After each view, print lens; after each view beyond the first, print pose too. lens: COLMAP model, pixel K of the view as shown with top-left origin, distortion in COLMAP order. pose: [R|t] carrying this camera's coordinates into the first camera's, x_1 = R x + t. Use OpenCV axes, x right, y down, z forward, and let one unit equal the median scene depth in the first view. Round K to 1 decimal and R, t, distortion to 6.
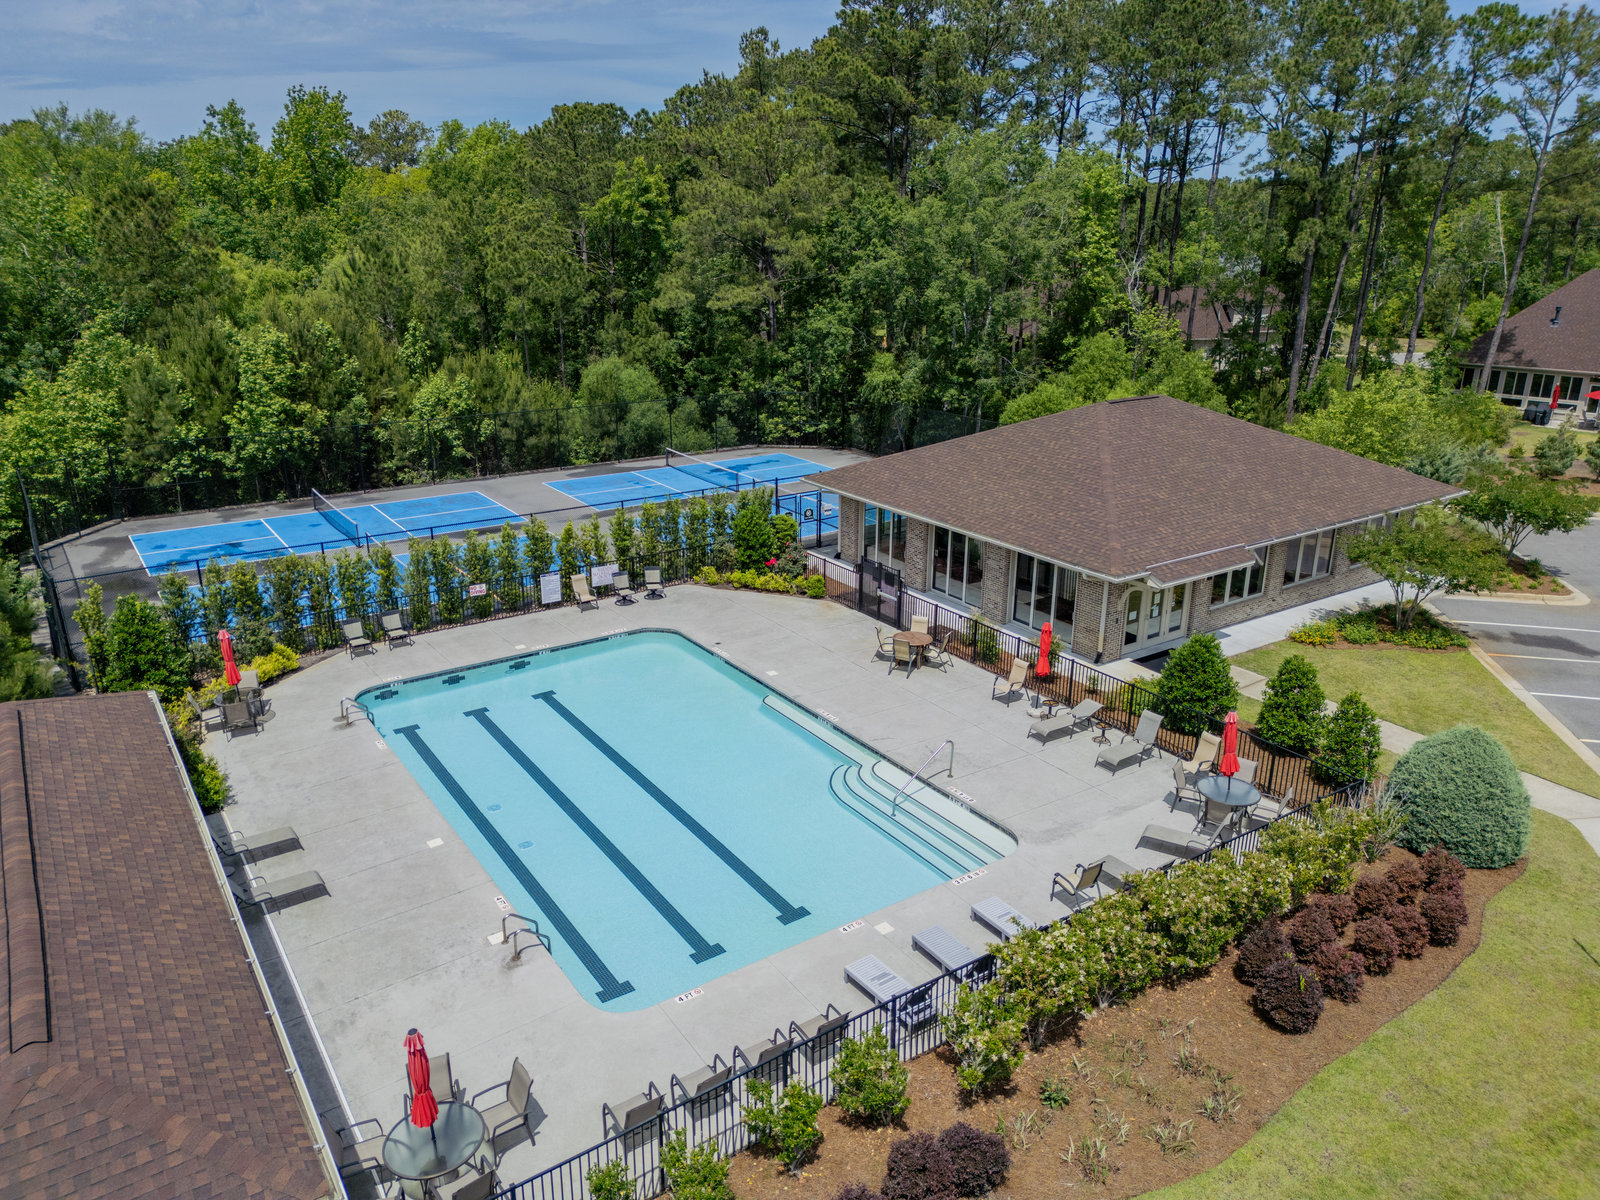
lens RADIAL K [[1103.0, 0, 802.3], [0, 1103.0, 595.7], [0, 0, 1]] dist [0.016444, 0.001342]
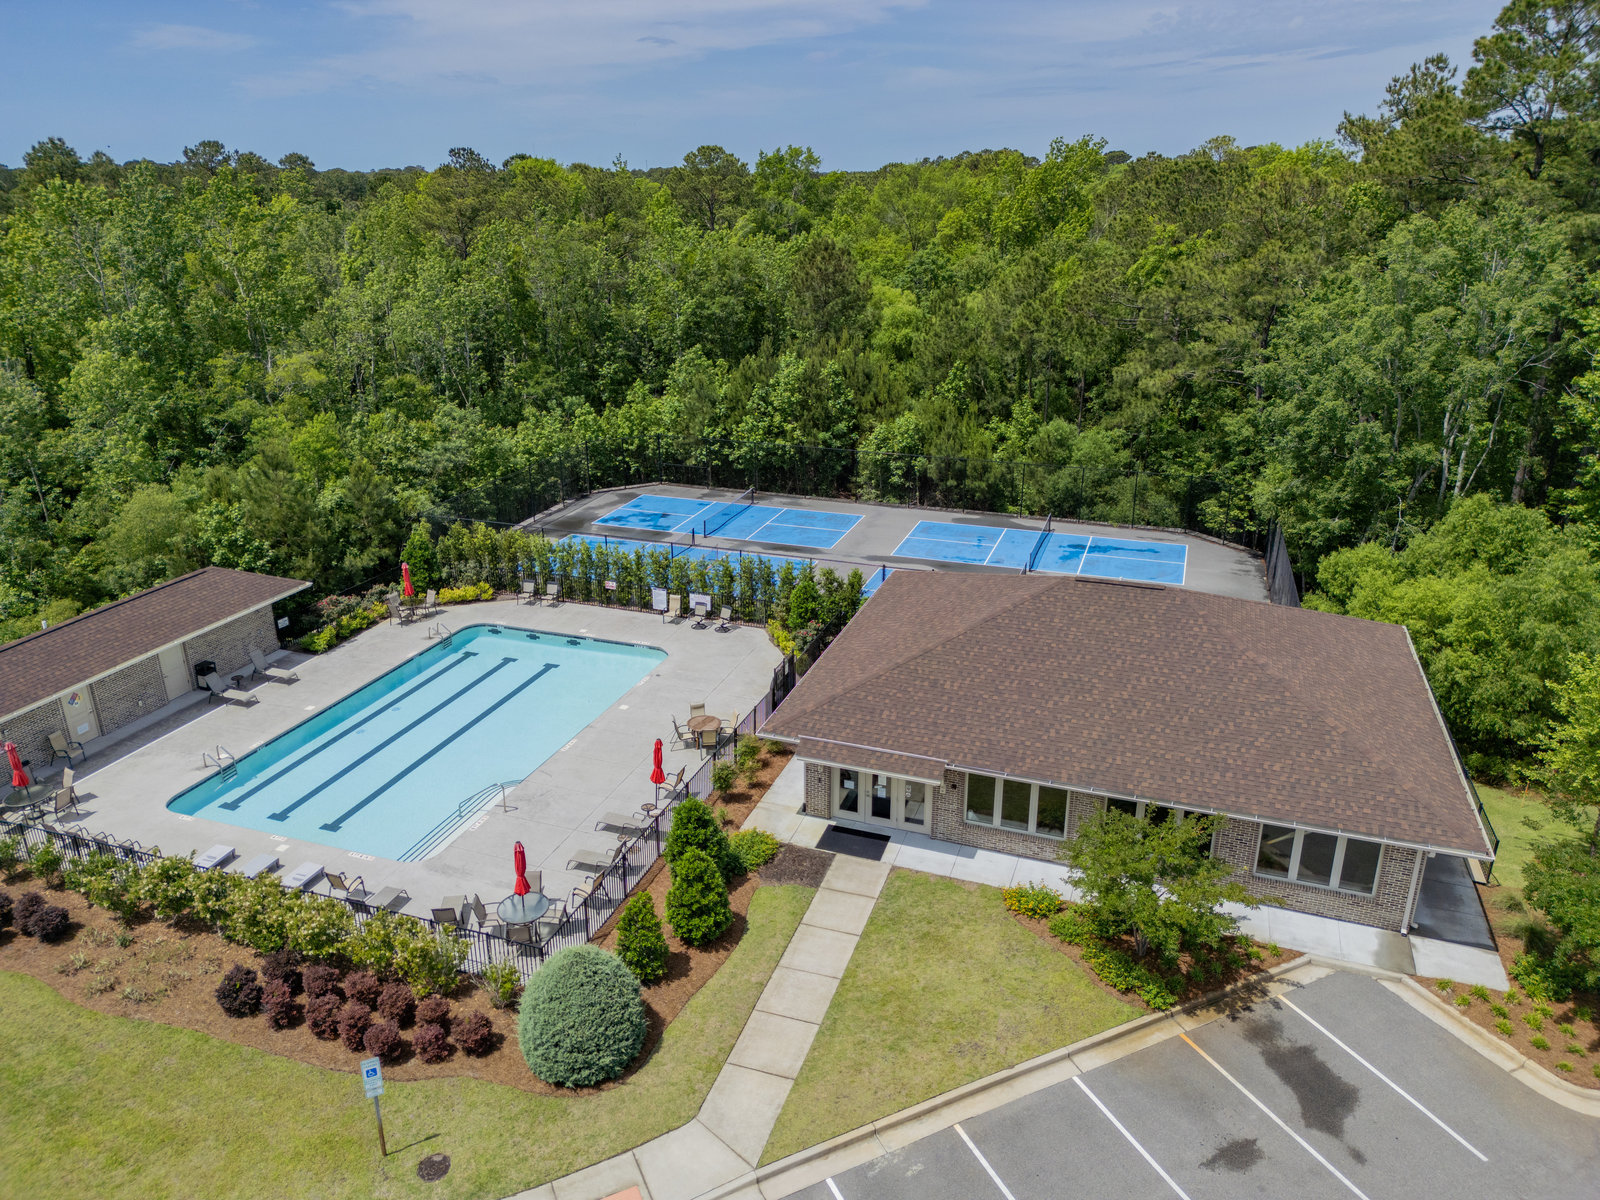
lens RADIAL K [[1103.0, 0, 802.3], [0, 1103.0, 597.7], [0, 0, 1]] dist [0.016444, 0.001342]
pose [[0.591006, 0.272150, -0.759372, 0.851382], [-0.253911, 0.956281, 0.145106, -0.236986], [0.765664, 0.107054, 0.634270, 0.289520]]
